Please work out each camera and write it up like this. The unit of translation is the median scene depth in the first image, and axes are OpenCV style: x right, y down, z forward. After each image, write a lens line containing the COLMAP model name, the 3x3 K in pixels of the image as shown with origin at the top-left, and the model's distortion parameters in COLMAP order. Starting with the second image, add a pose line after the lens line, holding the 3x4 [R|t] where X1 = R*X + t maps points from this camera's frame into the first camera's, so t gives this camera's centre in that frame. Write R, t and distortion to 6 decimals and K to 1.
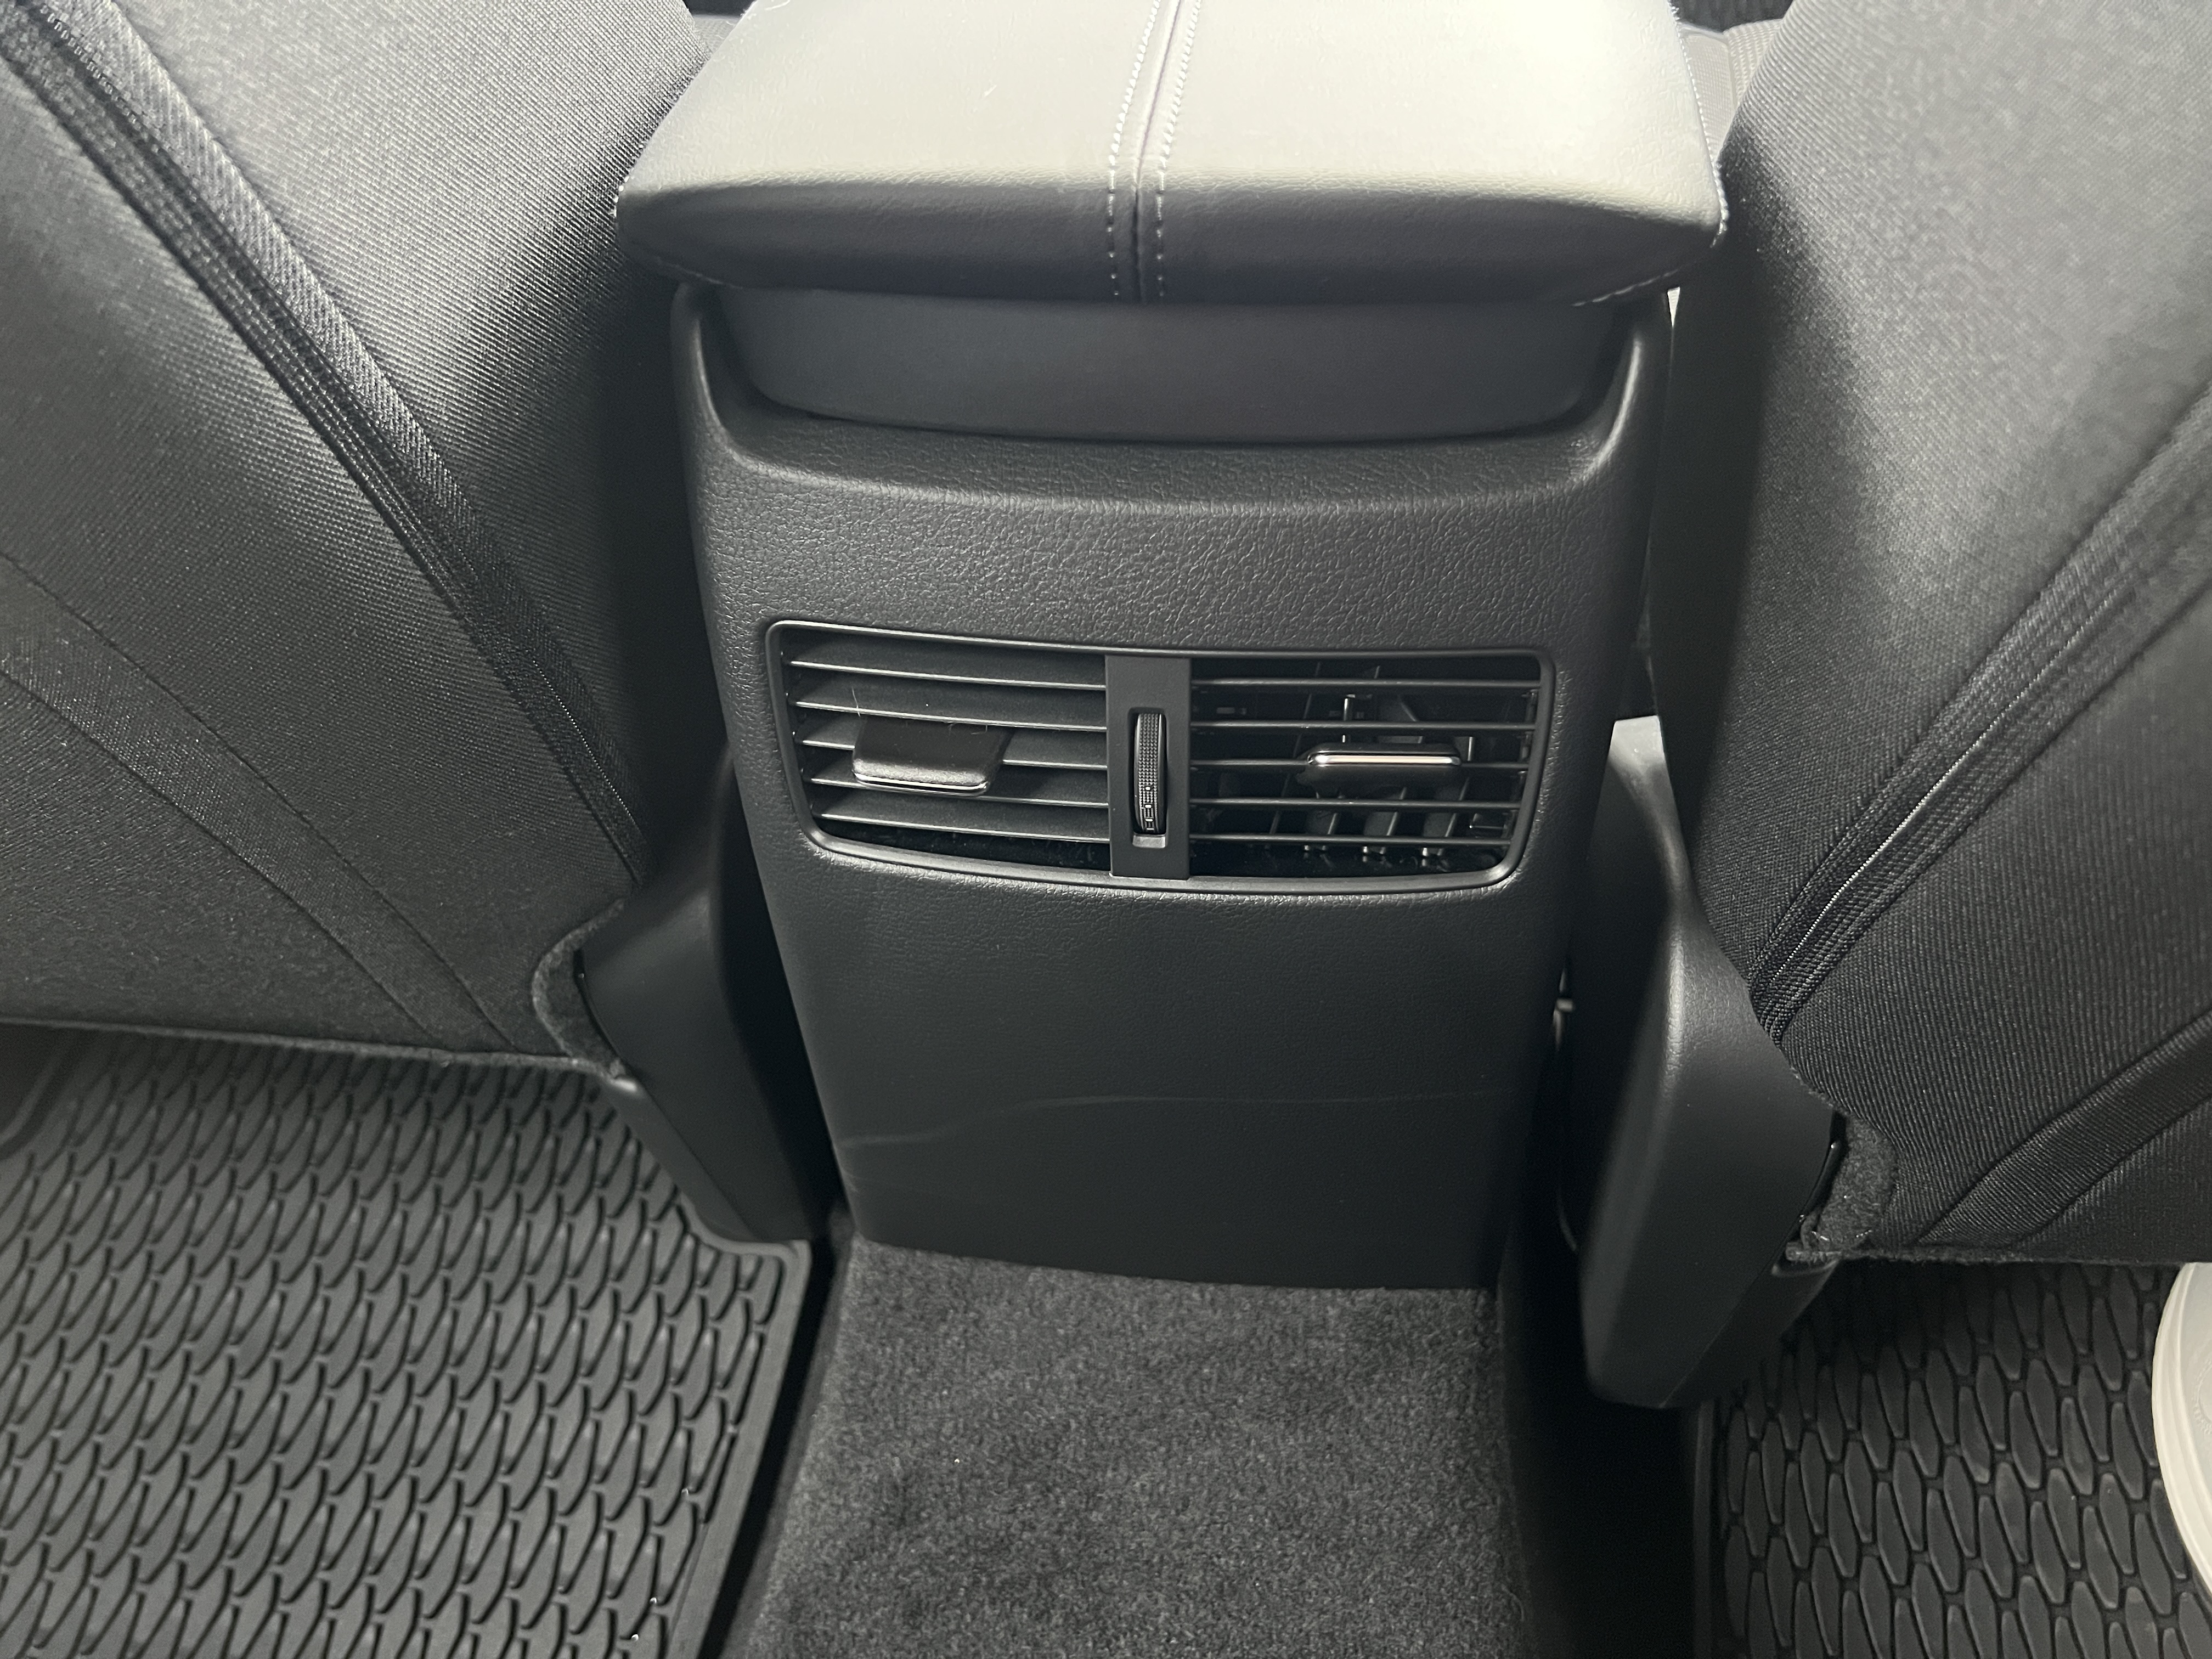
lens RADIAL K [[1678.2, 0, 1100.6], [0, 1678.2, 819.4], [0, 0, 1]] dist [0.060407, -0.089101]
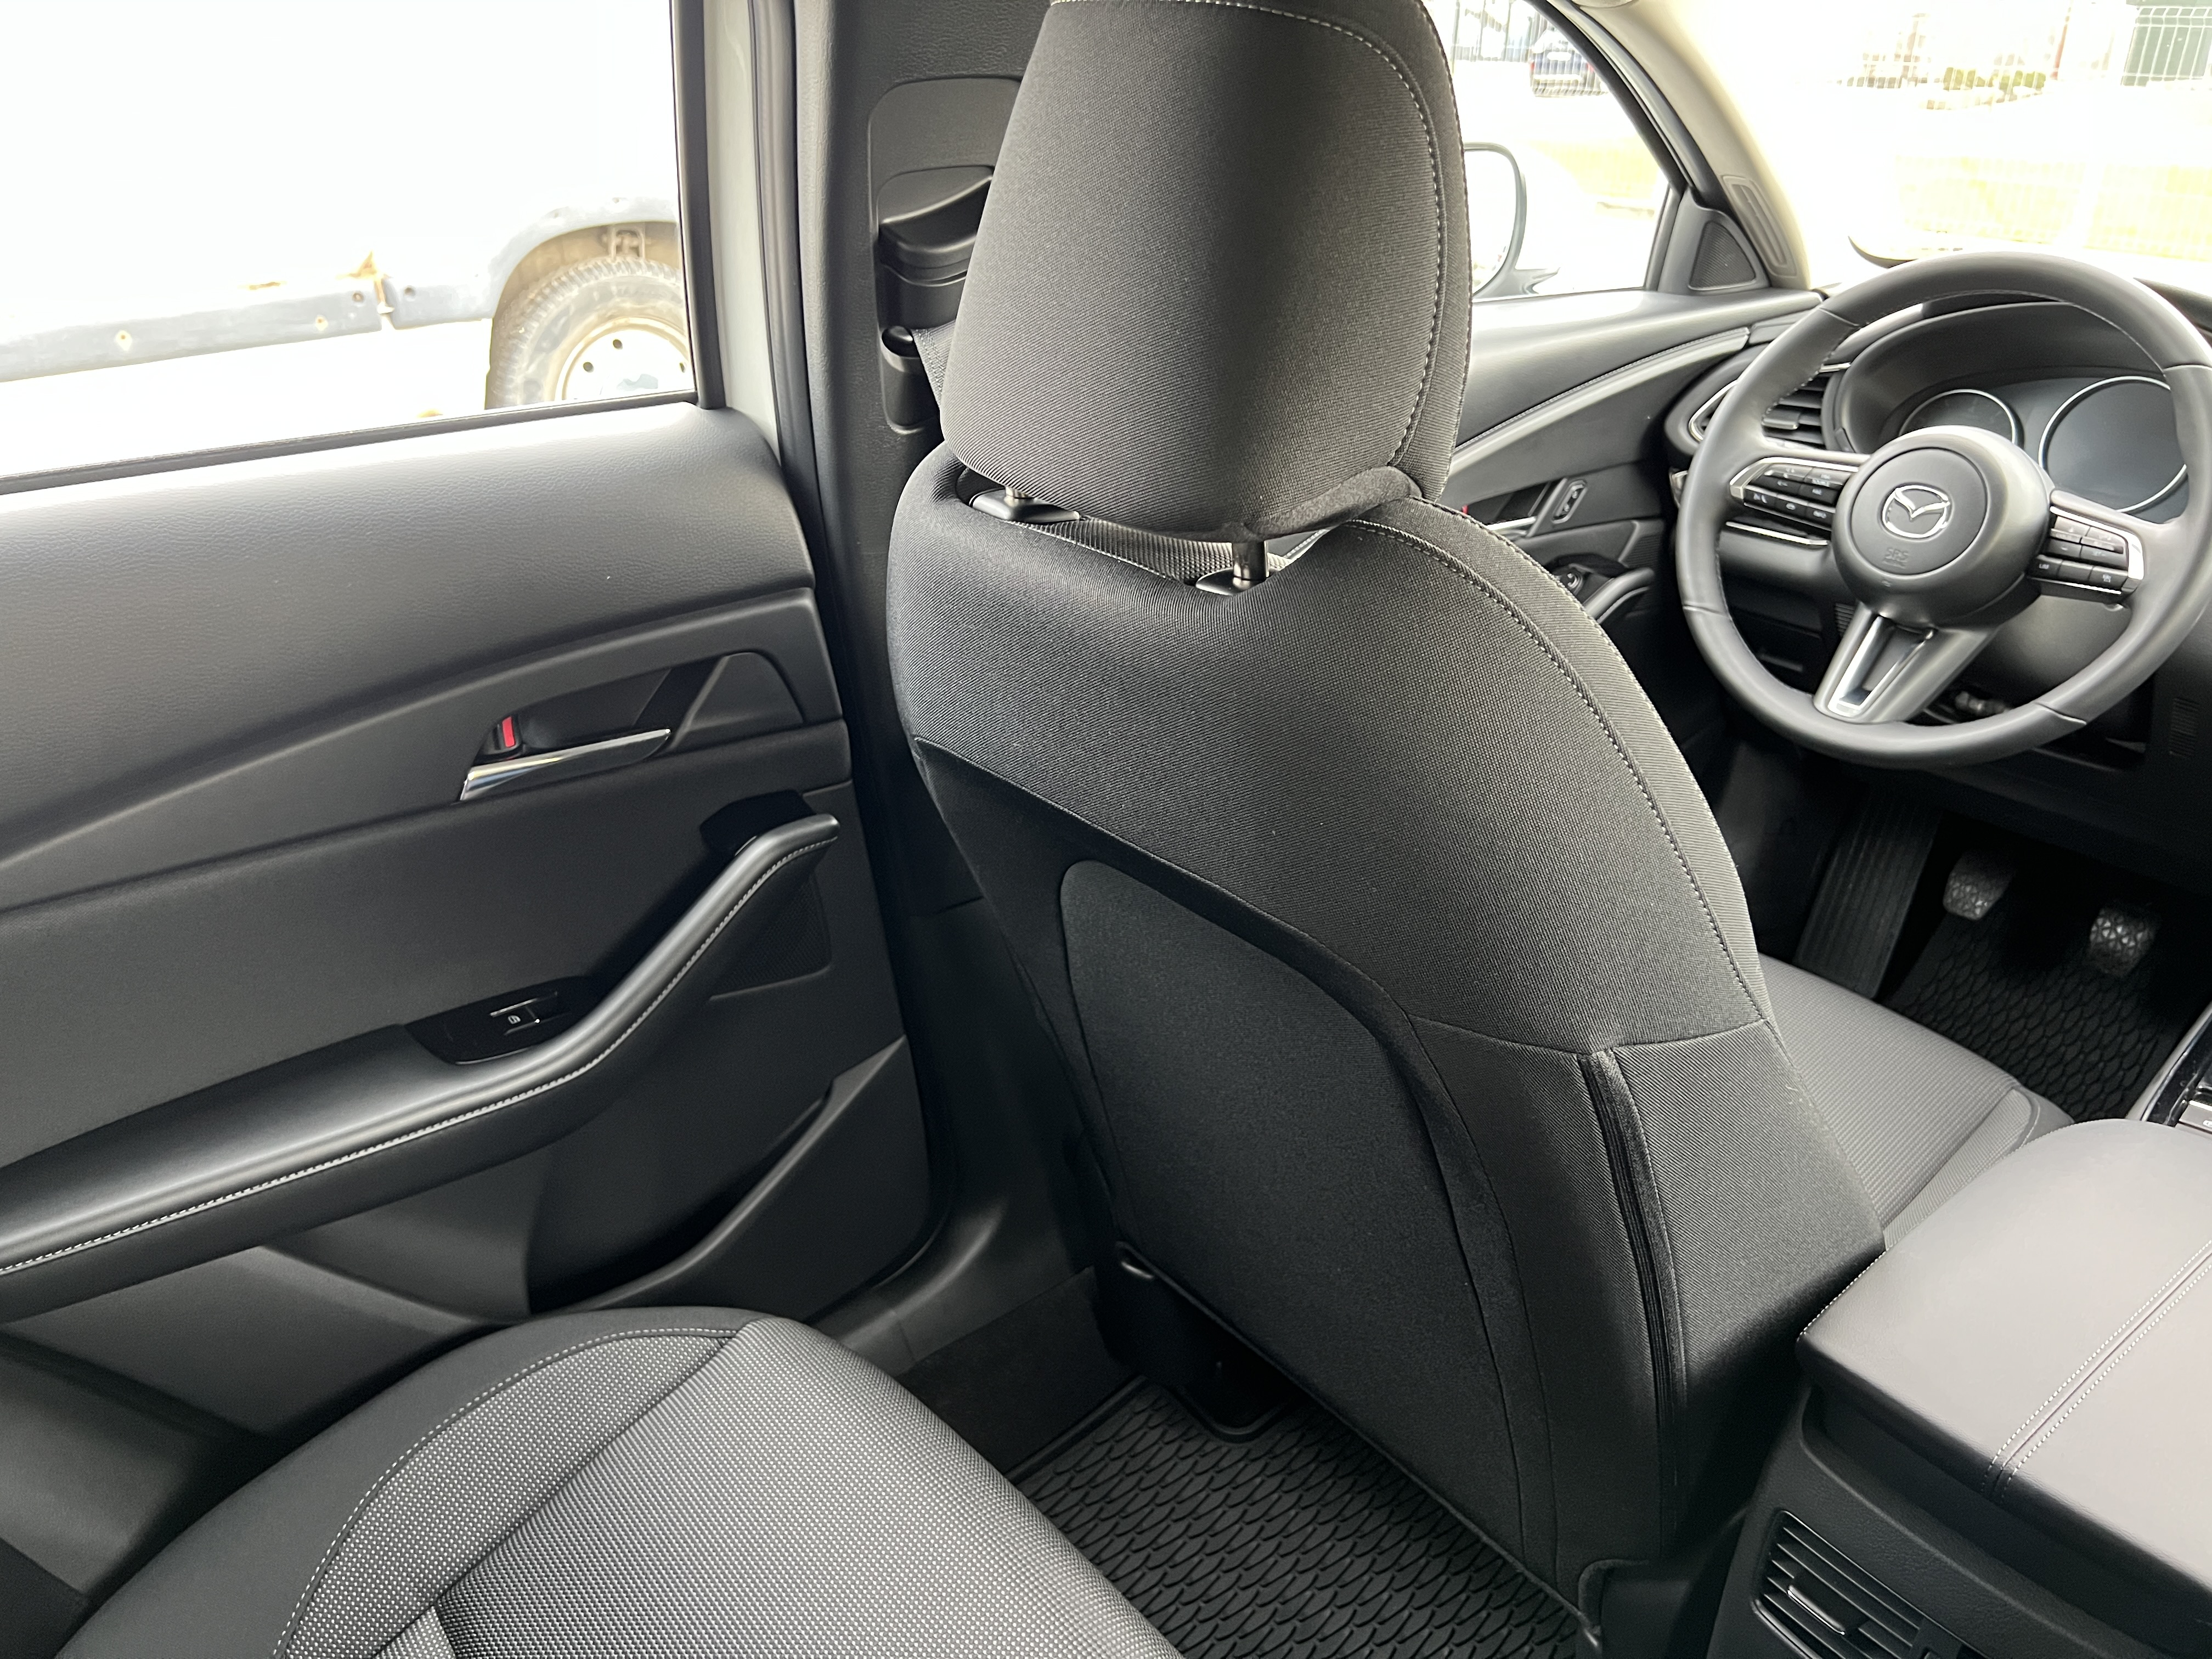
lens RADIAL K [[1678.2, 0, 1100.6], [0, 1678.2, 819.4], [0, 0, 1]] dist [0.060407, -0.089101]
pose [[0.716421, 0.356090, -0.599951, 0.135053], [-0.514135, 0.850756, -0.108995, -0.138588], [0.471600, 0.386542, 0.792577, -1.172387]]
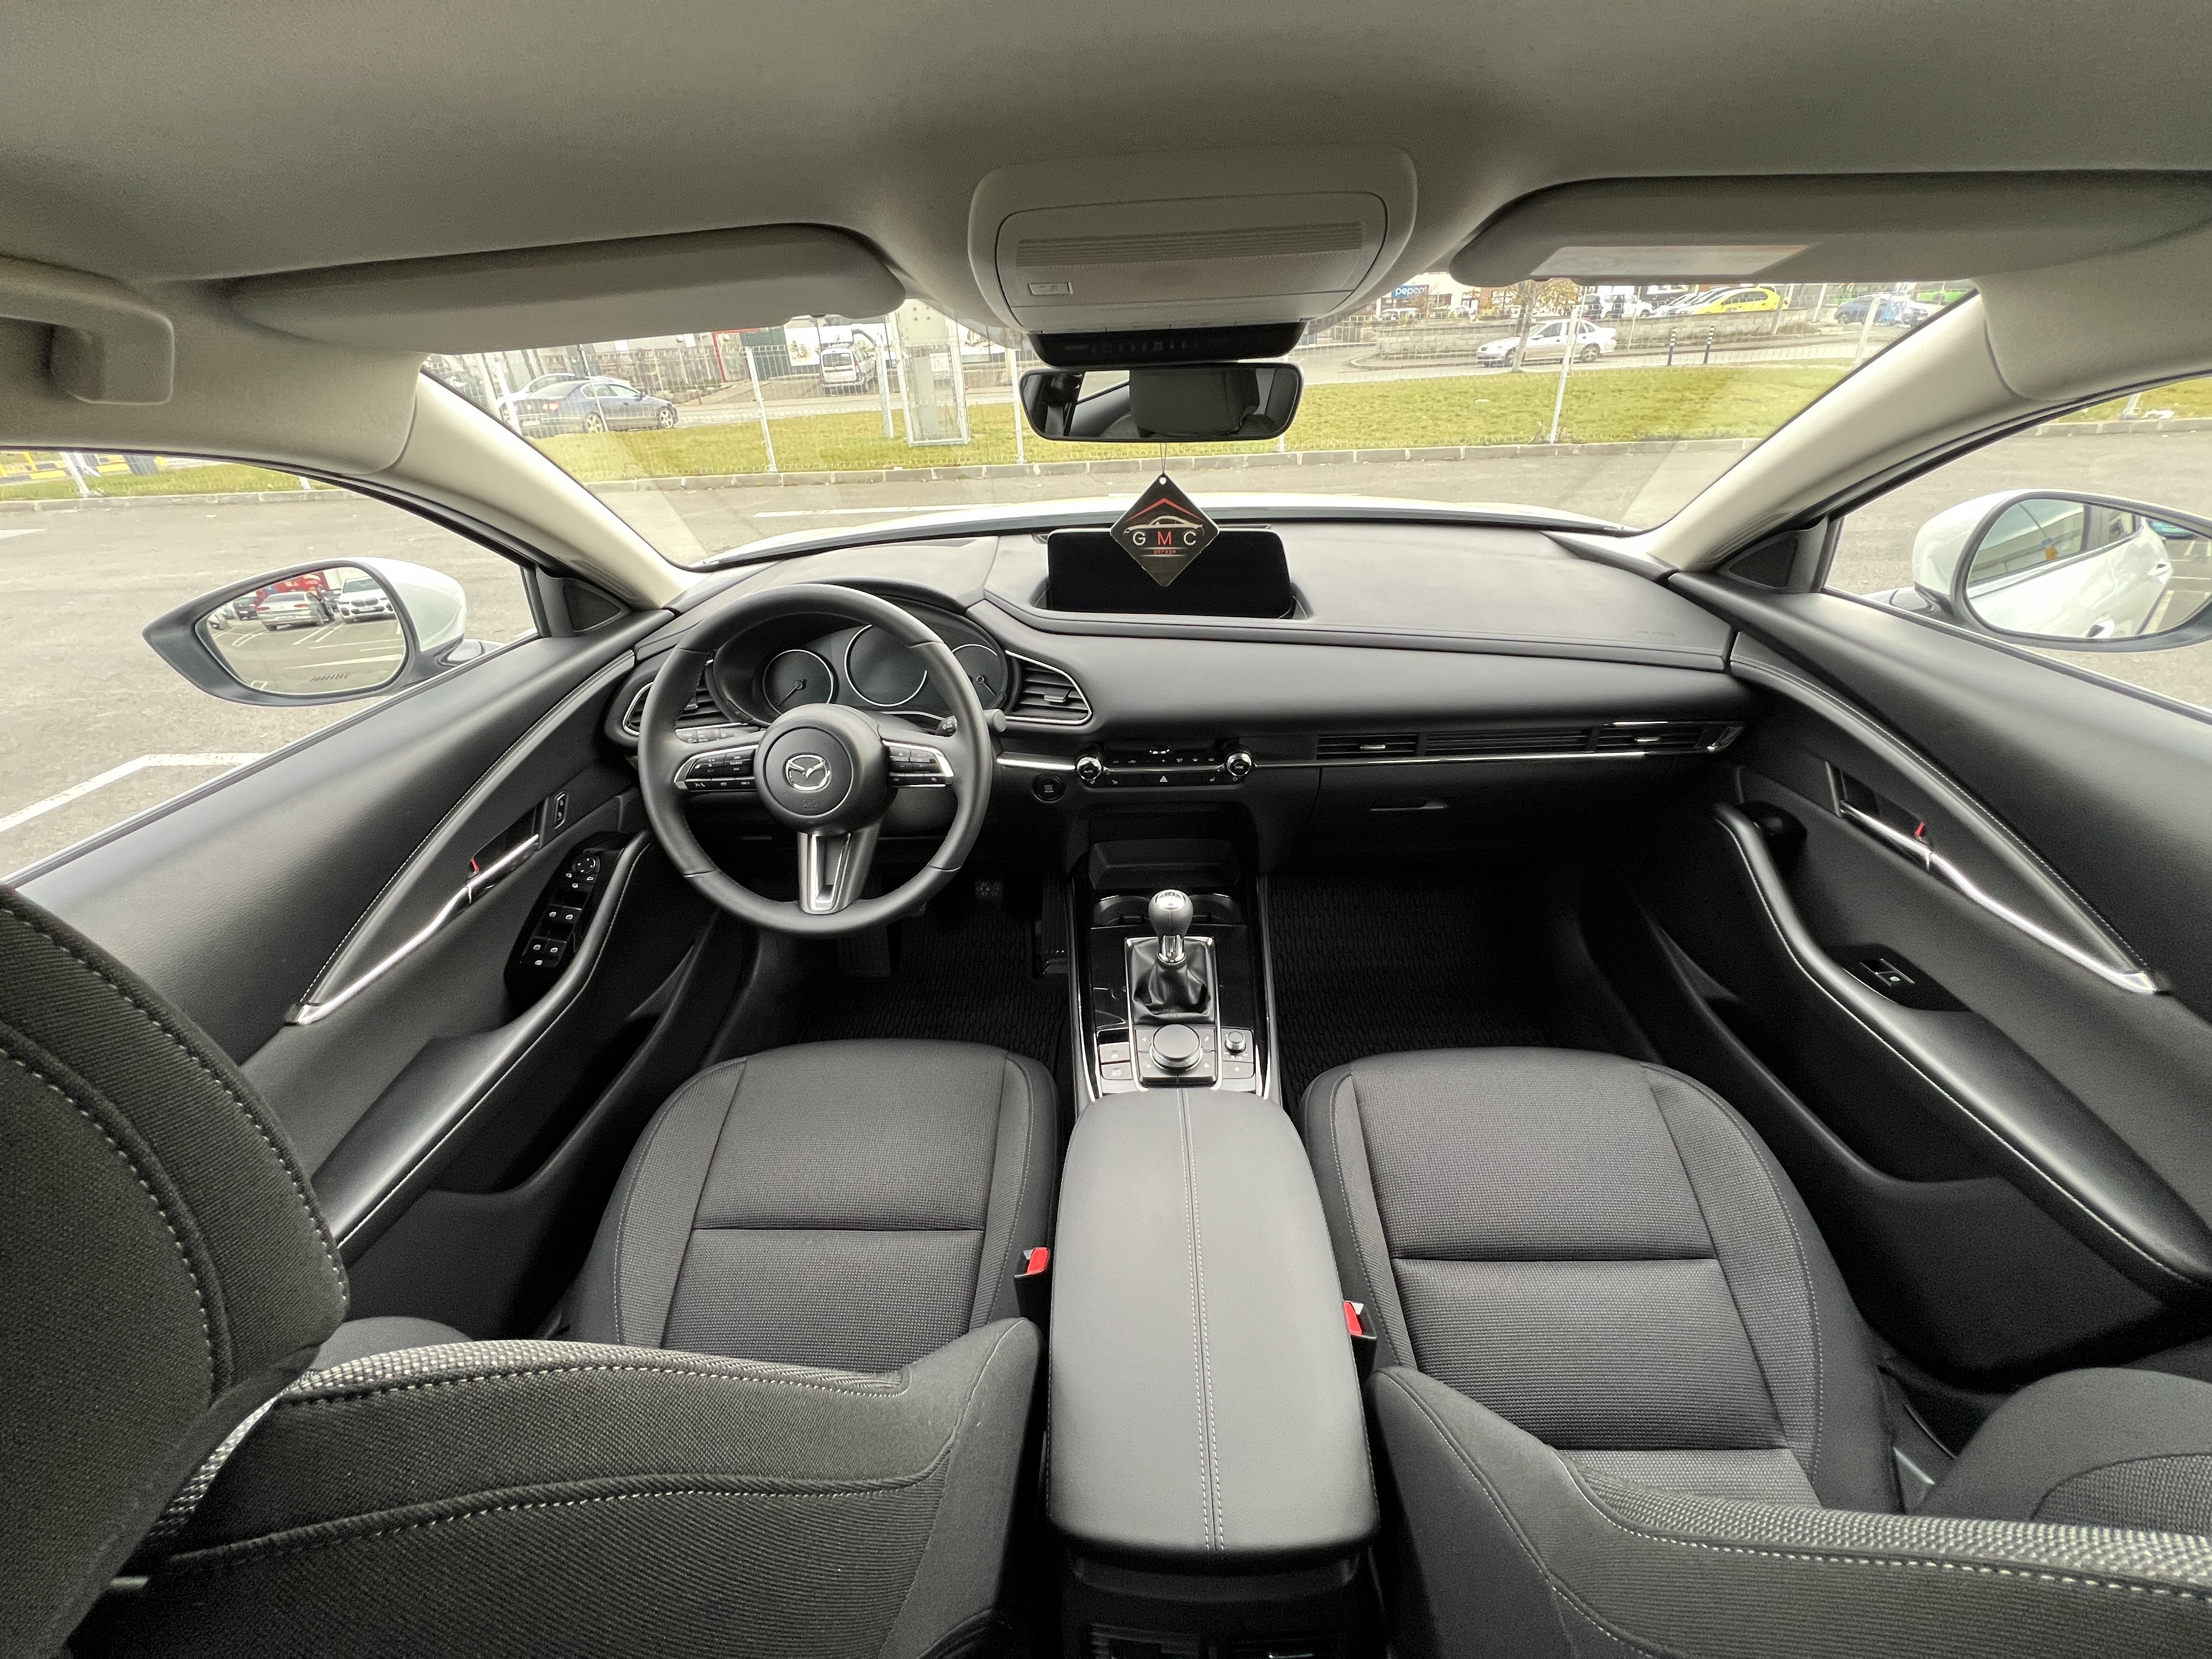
lens RADIAL K [[878.9, 0, 1105.4], [0, 878.9, 821.4], [0, 0, 1]] dist [-0.005797, 0.000293]
pose [[0.996778, -0.032796, 0.073201, -0.168548], [0.049592, 0.969245, -0.241049, -0.835047], [-0.063044, 0.243903, 0.967748, -0.642226]]
